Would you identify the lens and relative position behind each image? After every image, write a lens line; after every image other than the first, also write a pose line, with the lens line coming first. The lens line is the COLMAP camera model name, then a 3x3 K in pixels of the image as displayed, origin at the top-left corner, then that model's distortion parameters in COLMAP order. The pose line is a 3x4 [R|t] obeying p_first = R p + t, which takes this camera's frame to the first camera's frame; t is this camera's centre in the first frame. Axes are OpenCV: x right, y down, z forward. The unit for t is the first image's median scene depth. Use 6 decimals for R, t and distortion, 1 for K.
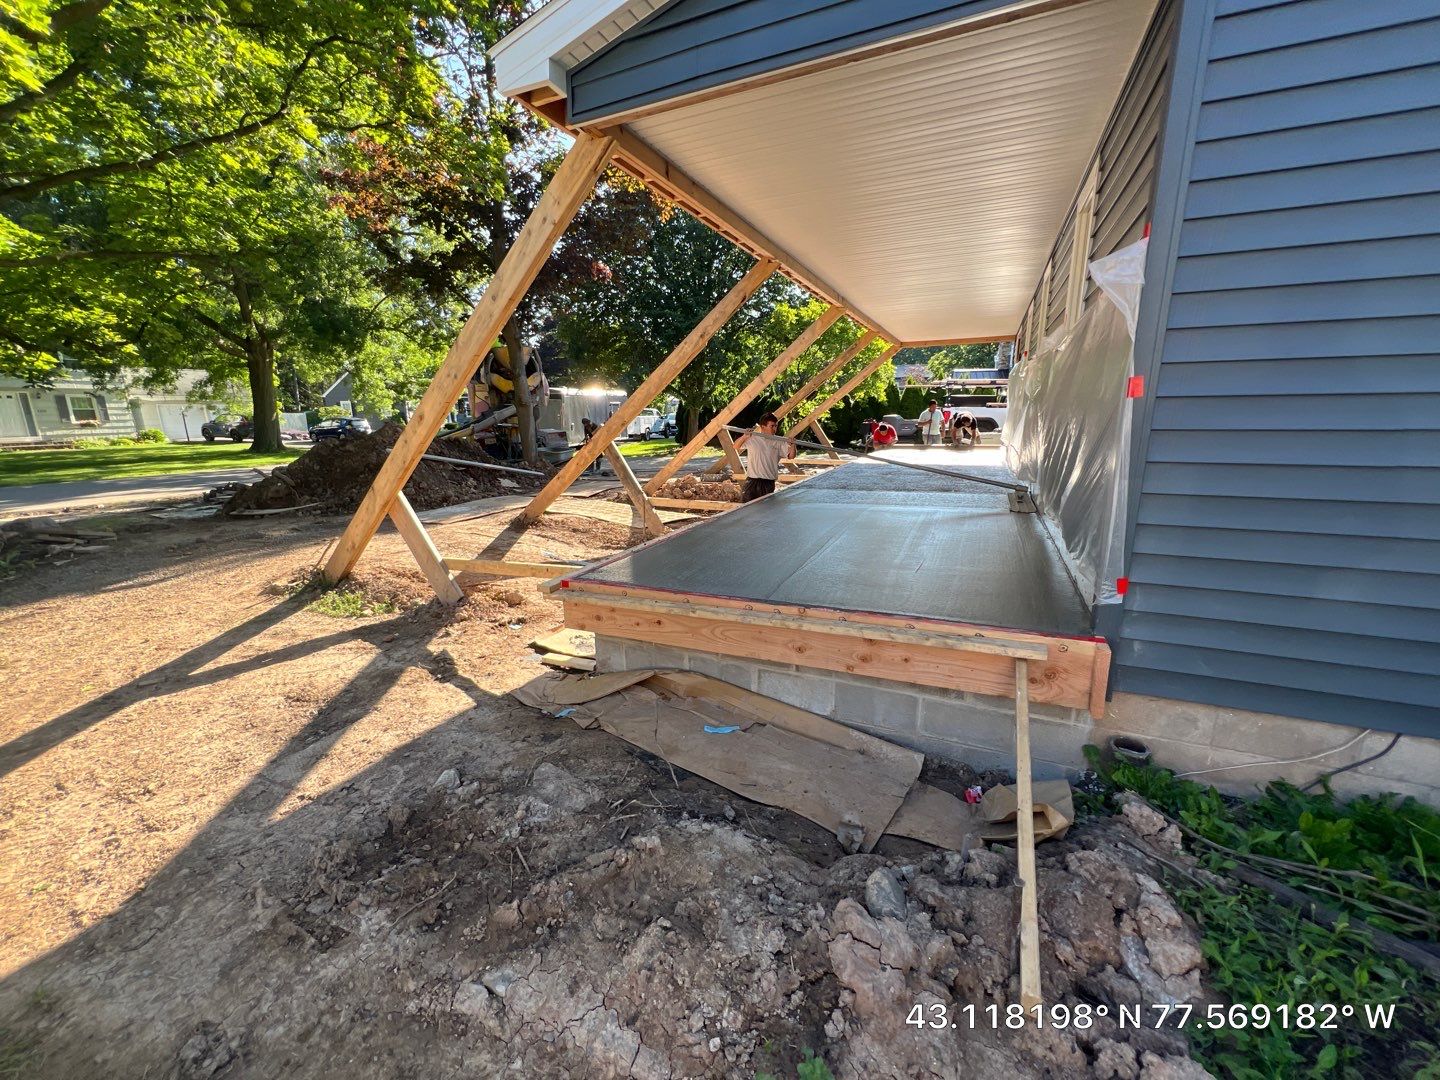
lens RADIAL K [[580.3, 0, 720.0], [0, 580.3, 540.0], [0, 0, 1]] dist [-0.002227, -0.000219]
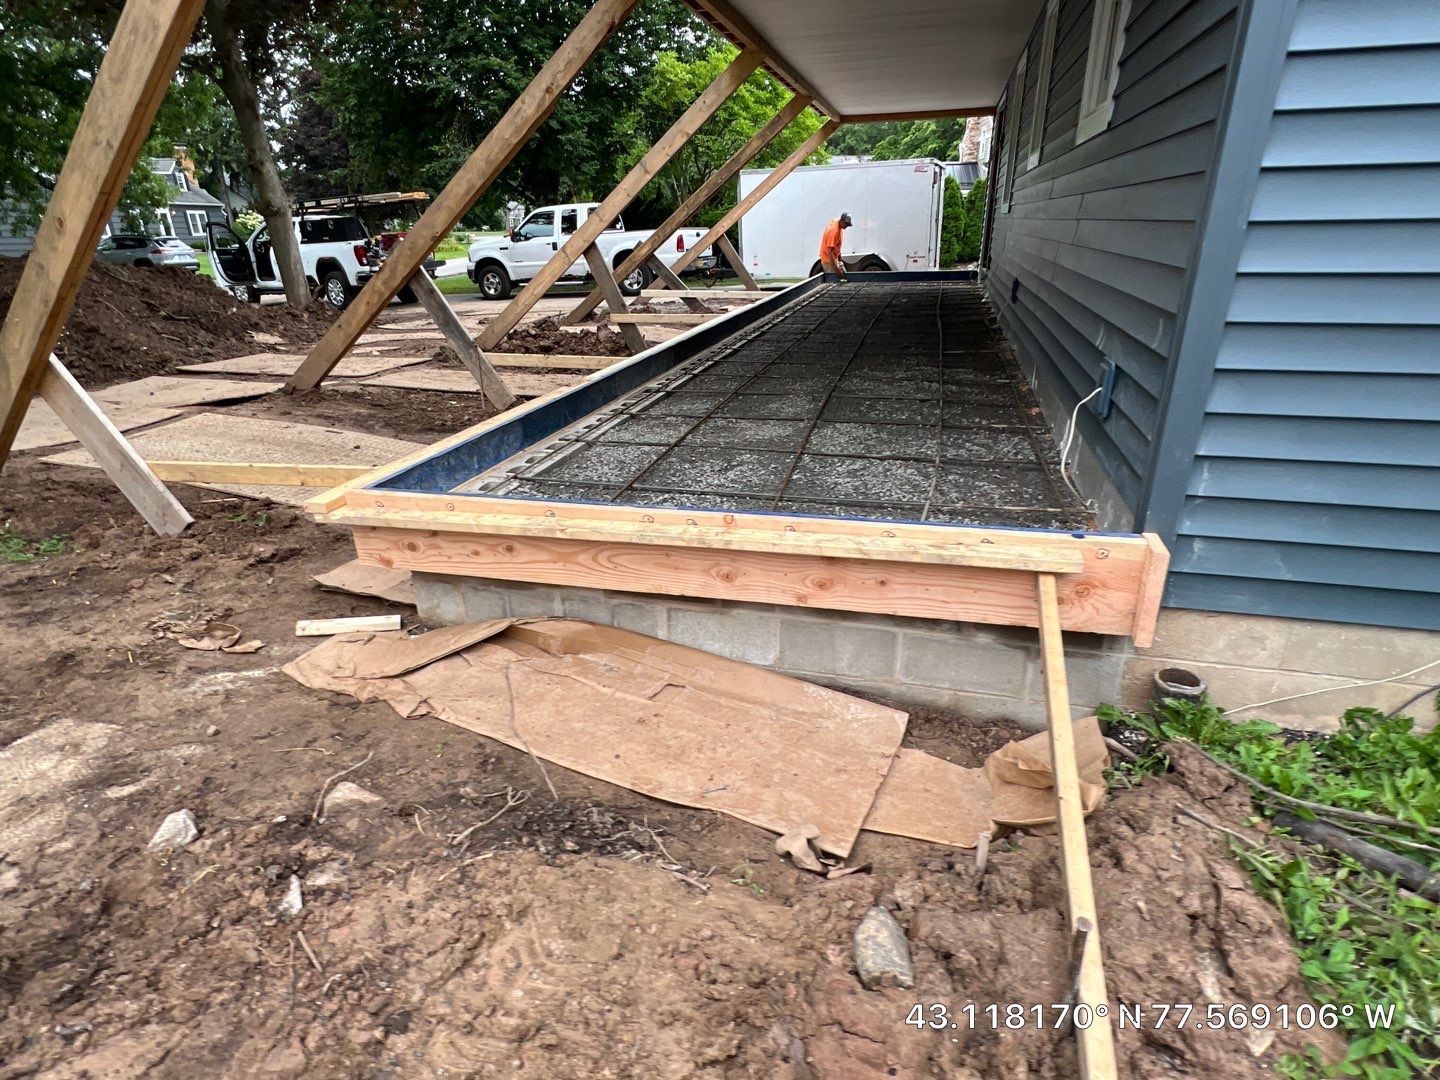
lens RADIAL K [[780.1, 0, 728.1], [0, 780.1, 521.4], [0, 0, 1]] dist [-0.002675, -0.000359]
pose [[0.985664, -0.063062, 0.156490, -0.000132], [0.039503, 0.987999, 0.149327, -0.010604], [-0.164029, -0.141004, 0.976326, 0.137923]]
